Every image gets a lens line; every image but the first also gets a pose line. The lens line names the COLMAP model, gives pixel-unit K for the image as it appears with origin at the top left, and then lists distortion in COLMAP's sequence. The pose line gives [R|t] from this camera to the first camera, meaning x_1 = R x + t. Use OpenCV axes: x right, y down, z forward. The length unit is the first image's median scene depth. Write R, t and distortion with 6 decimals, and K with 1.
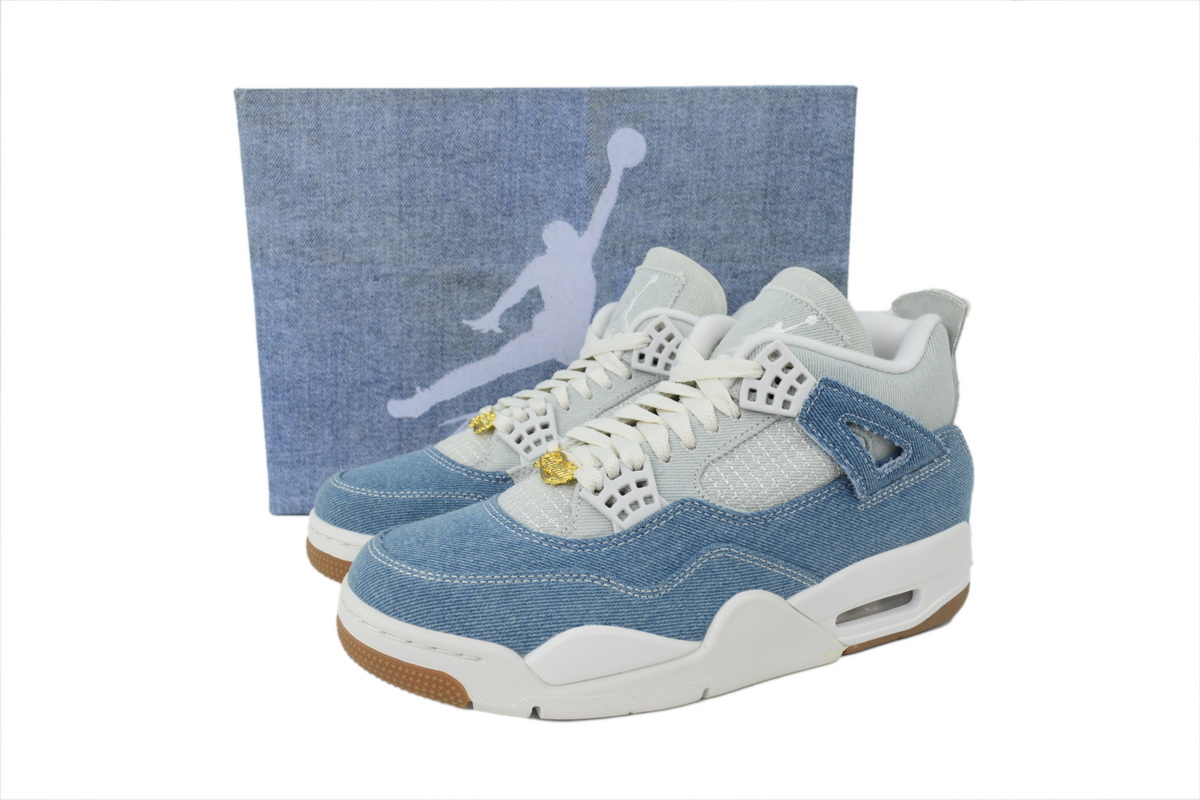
lens RADIAL K [[844.1, 0, 600.0], [0, 844.1, 400.0], [0, 0, 1]] dist [0.003747, 0.000461]
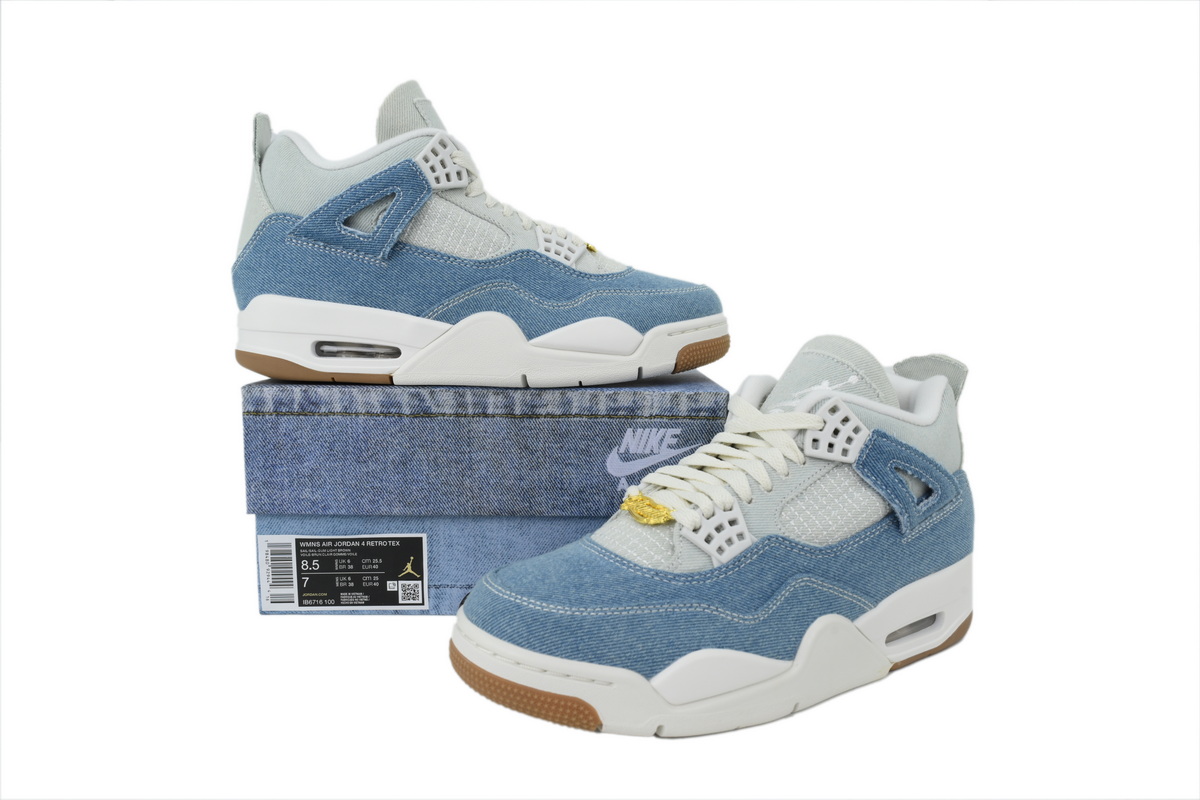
lens RADIAL K [[844.1, 0, 600.0], [0, 844.1, 400.0], [0, 0, 1]] dist [0.003747, 0.000461]
pose [[0.987548, 0.007116, 0.157154, -0.307448], [0.002699, 0.998063, -0.062150, 0.005031], [-0.157292, 0.061800, 0.985617, -0.098847]]
